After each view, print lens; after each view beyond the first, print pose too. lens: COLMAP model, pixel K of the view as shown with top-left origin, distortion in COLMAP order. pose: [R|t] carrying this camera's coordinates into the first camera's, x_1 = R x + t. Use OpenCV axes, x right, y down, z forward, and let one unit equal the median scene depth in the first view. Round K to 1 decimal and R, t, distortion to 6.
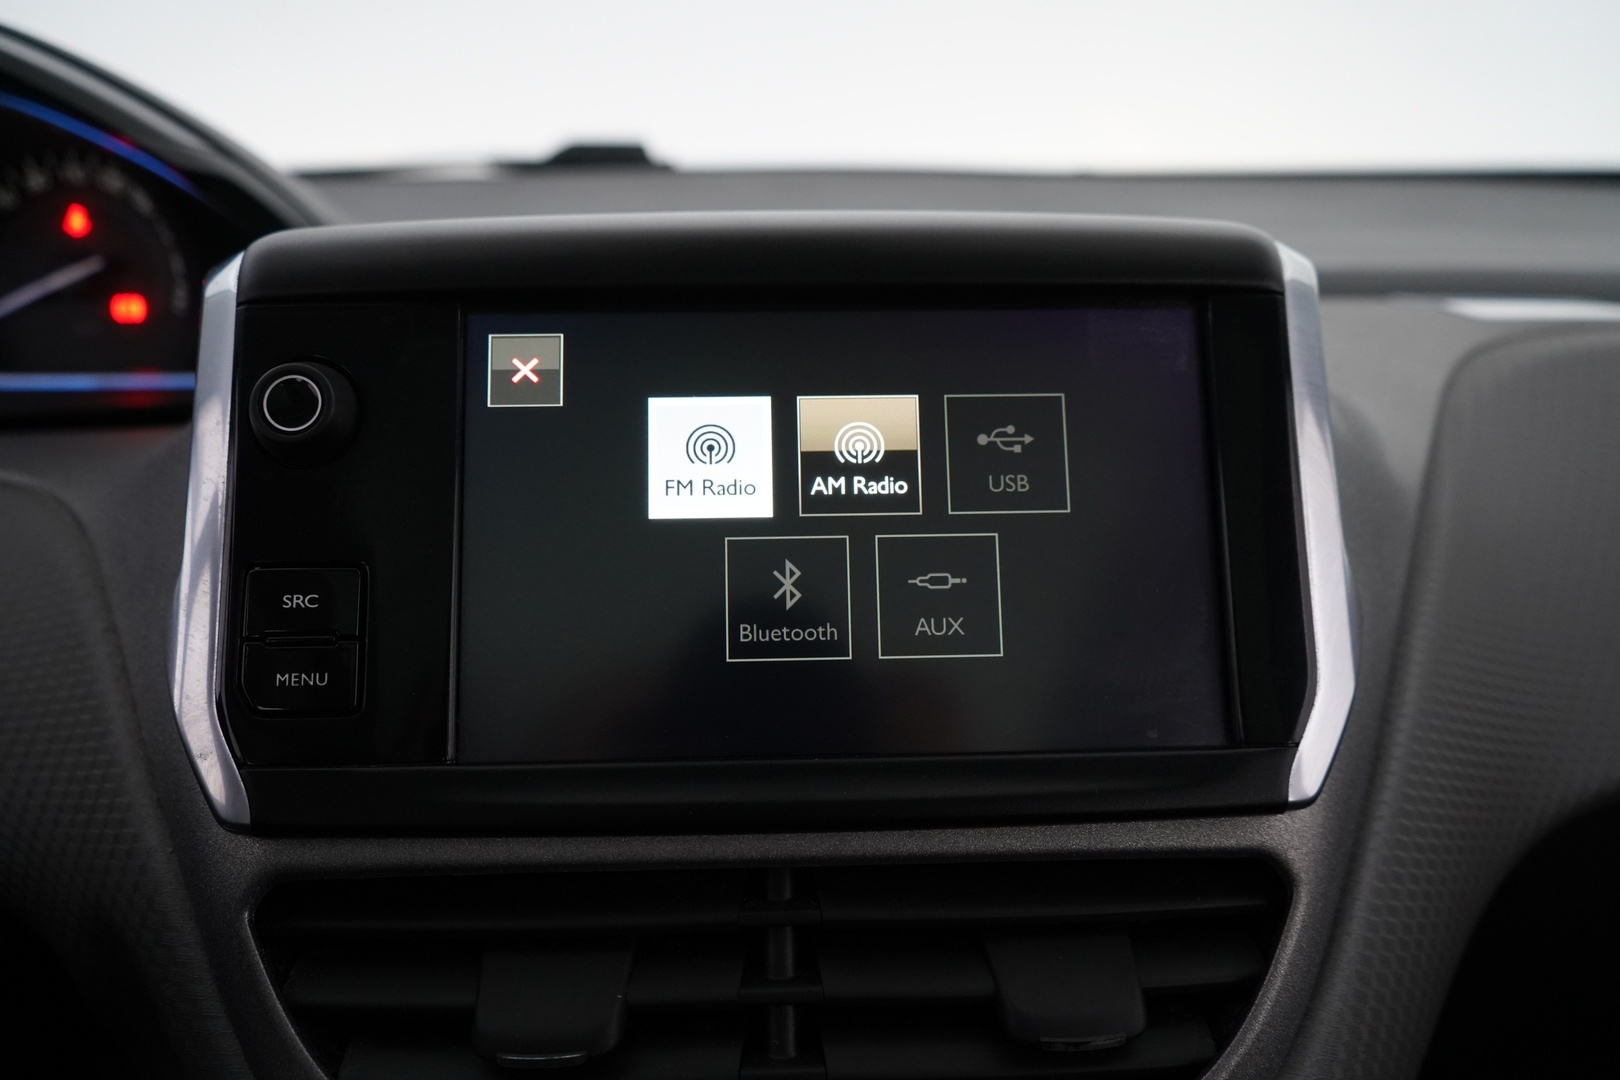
lens RADIAL K [[1310.6, 0, 810.0], [0, 1310.6, 540.0], [0, 0, 1]] dist [-0.006621, 0.006031]
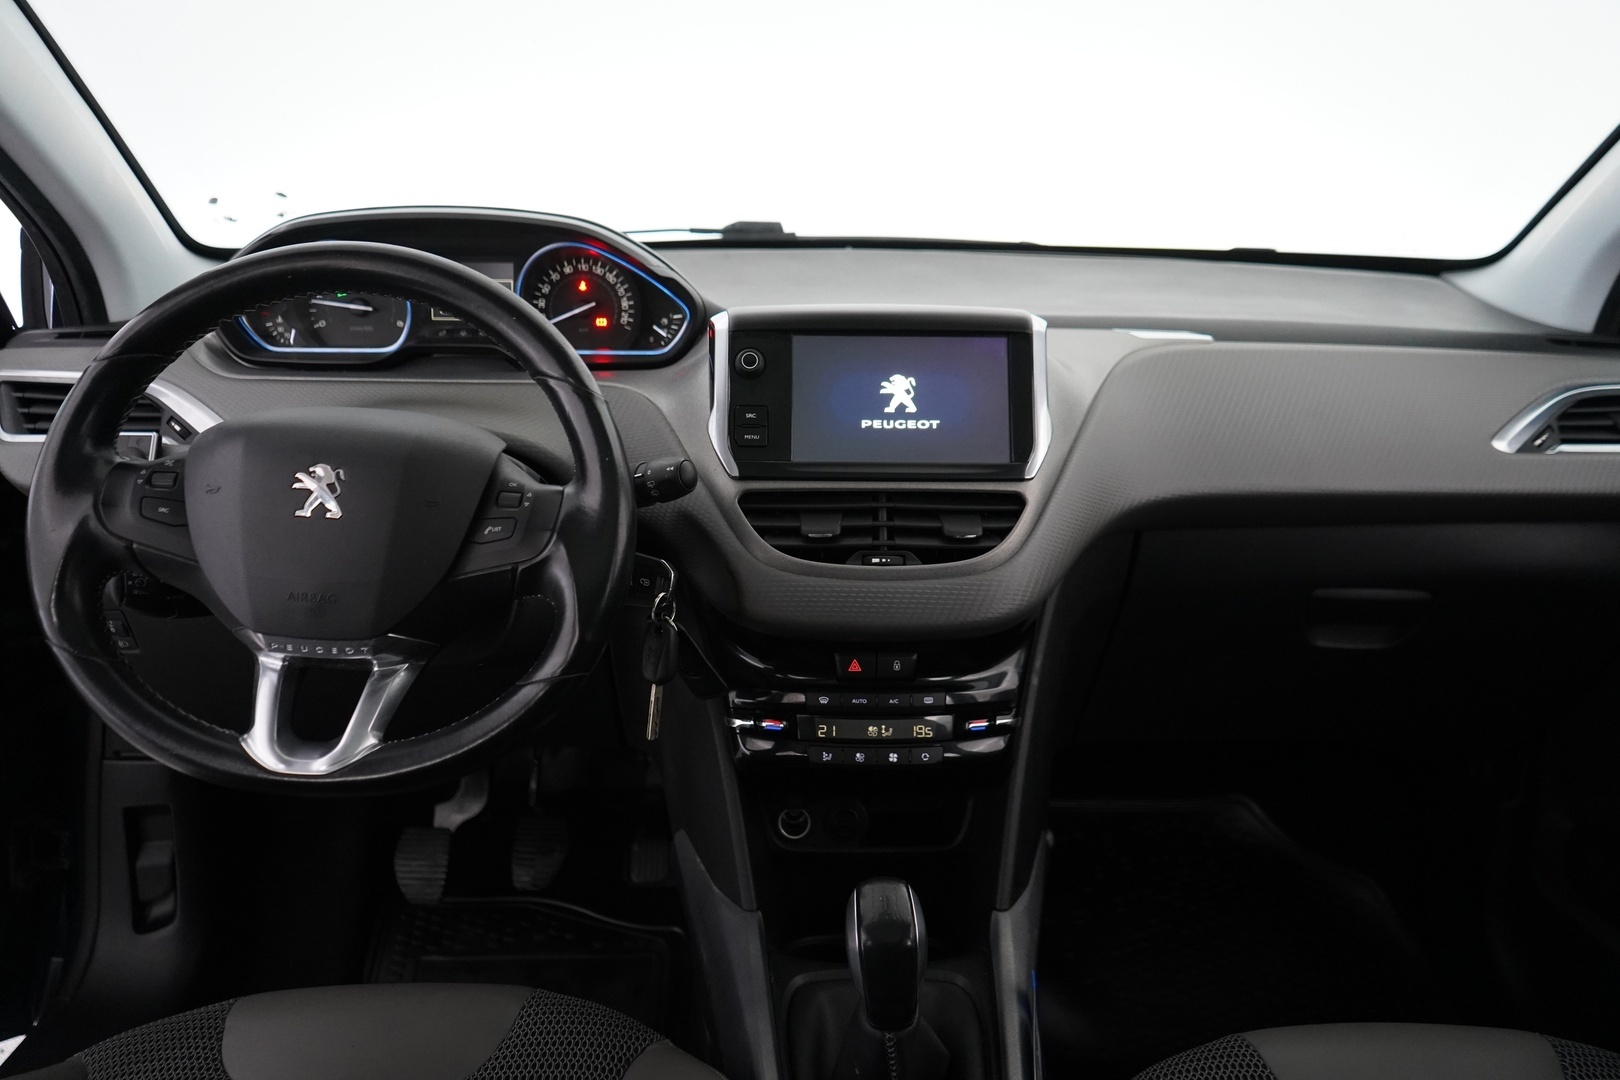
lens RADIAL K [[1310.6, 0, 810.0], [0, 1310.6, 540.0], [0, 0, 1]] dist [-0.006621, 0.006031]
pose [[0.999693, 0.021053, -0.013068, -0.169209], [-0.020836, 0.999646, 0.016515, 0.319171], [0.013411, -0.016238, 0.999778, -2.557025]]
